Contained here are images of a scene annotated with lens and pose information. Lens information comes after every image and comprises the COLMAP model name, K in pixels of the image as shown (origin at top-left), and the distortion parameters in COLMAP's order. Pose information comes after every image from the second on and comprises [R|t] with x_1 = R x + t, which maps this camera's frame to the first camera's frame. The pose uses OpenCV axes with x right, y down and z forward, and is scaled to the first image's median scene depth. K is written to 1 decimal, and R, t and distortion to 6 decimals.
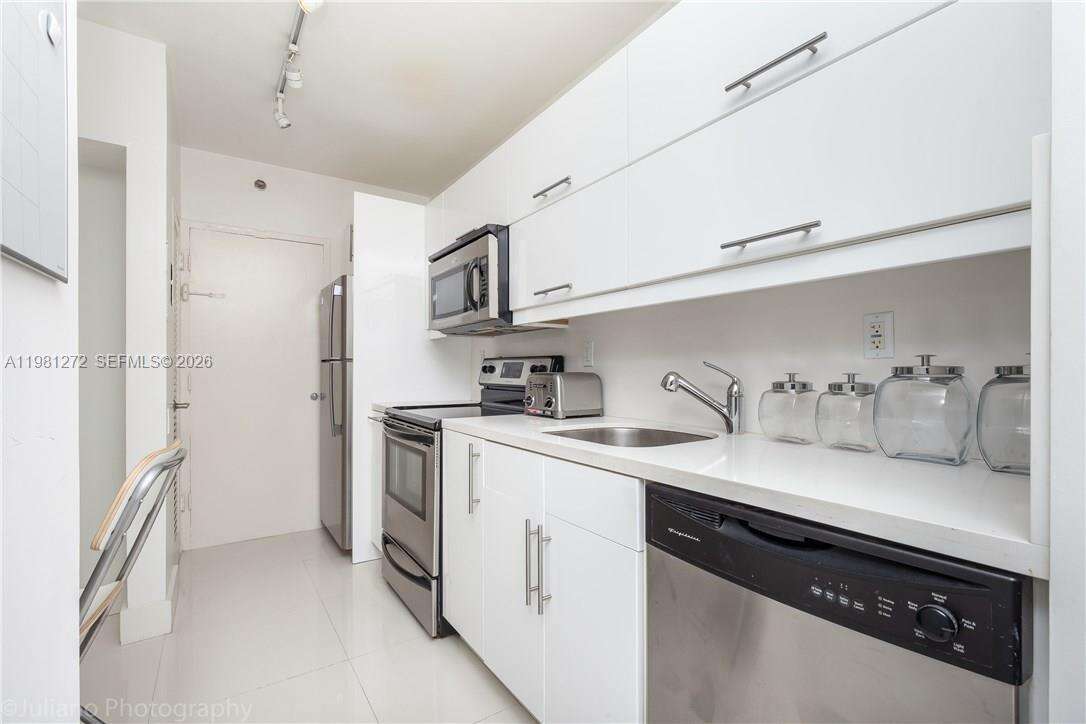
lens RADIAL K [[491.7, 0, 546.0], [0, 491.7, 372.2], [0, 0, 1]] dist [-0.001105, -0.000640]
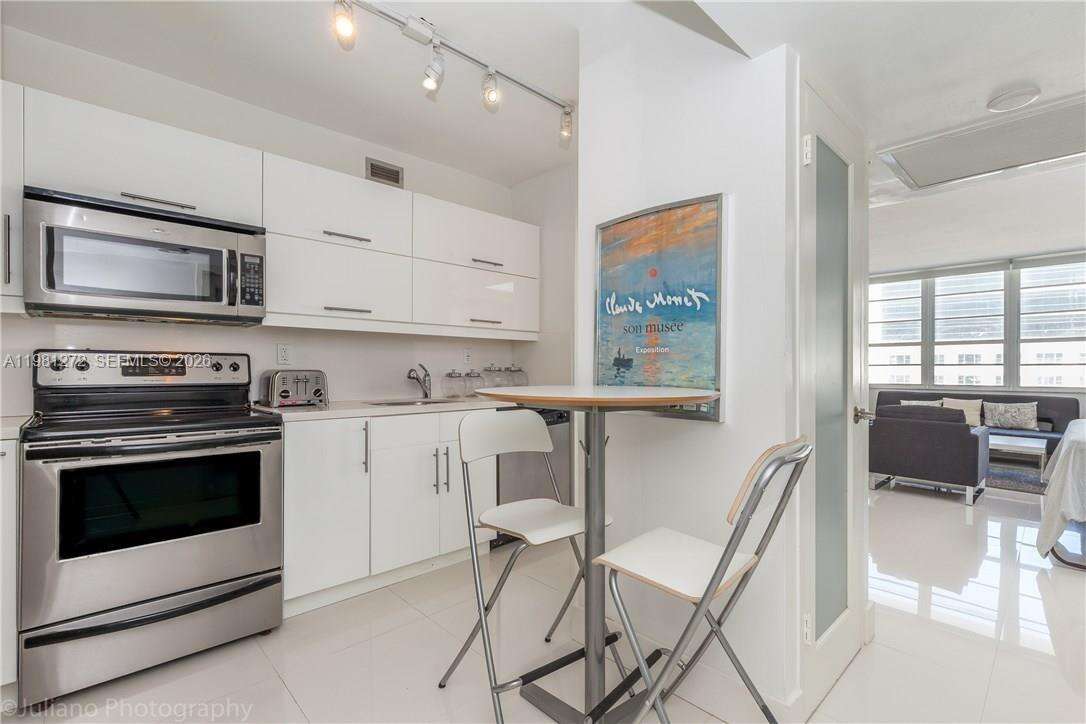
lens RADIAL K [[491.7, 0, 547.2], [0, 491.7, 370.4], [0, 0, 1]] dist [-0.001105, -0.000640]
pose [[-0.164635, 0.005676, 0.986338, -1.310149], [0.005198, 0.999975, -0.004887, 0.011980], [-0.986341, 0.004322, -0.164661, 0.608599]]
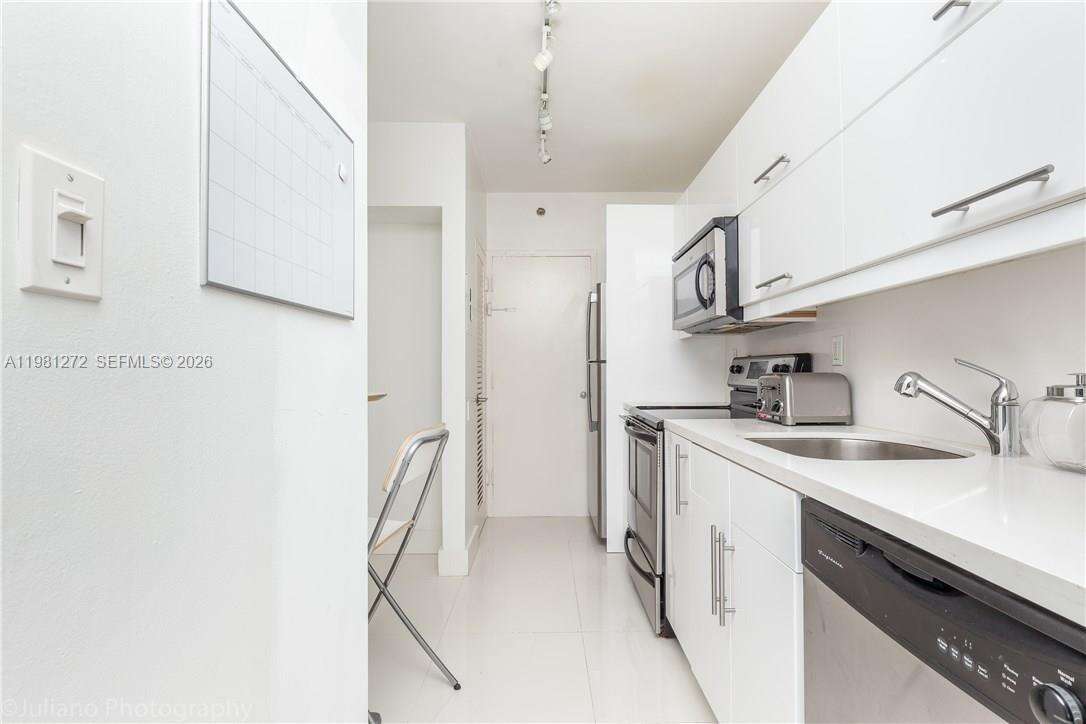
lens RADIAL K [[525.7, 0, 538.4], [0, 525.7, 365.3], [0, 0, 1]] dist [-0.015509, 0.000637]
pose [[0.821069, -0.011102, -0.570720, 0.189918], [0.004067, 0.999899, -0.013600, -0.001987], [0.570814, 0.008845, 0.821032, -0.031525]]
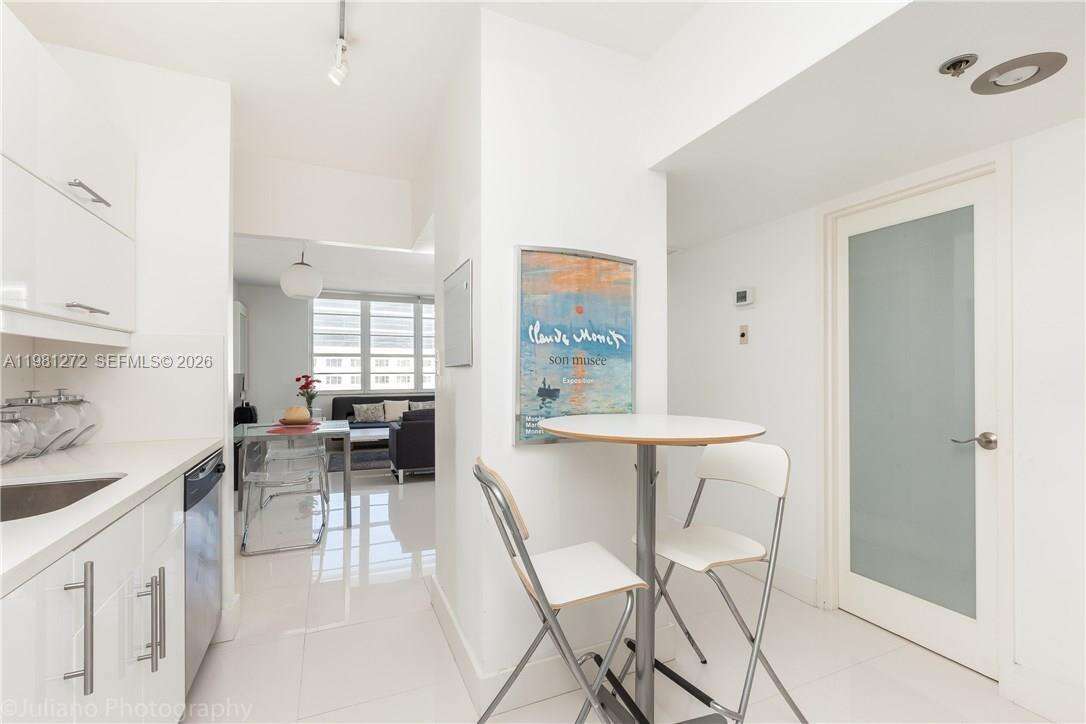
lens RADIAL K [[491.7, 0, 557.3], [0, 491.7, 369.2], [0, 0, 1]] dist [-0.001105, -0.000640]
pose [[-0.987653, 0.008147, 0.156444, -0.609790], [0.008270, 0.999966, 0.000138, -0.048475], [-0.156437, 0.001430, -0.987687, 1.202346]]
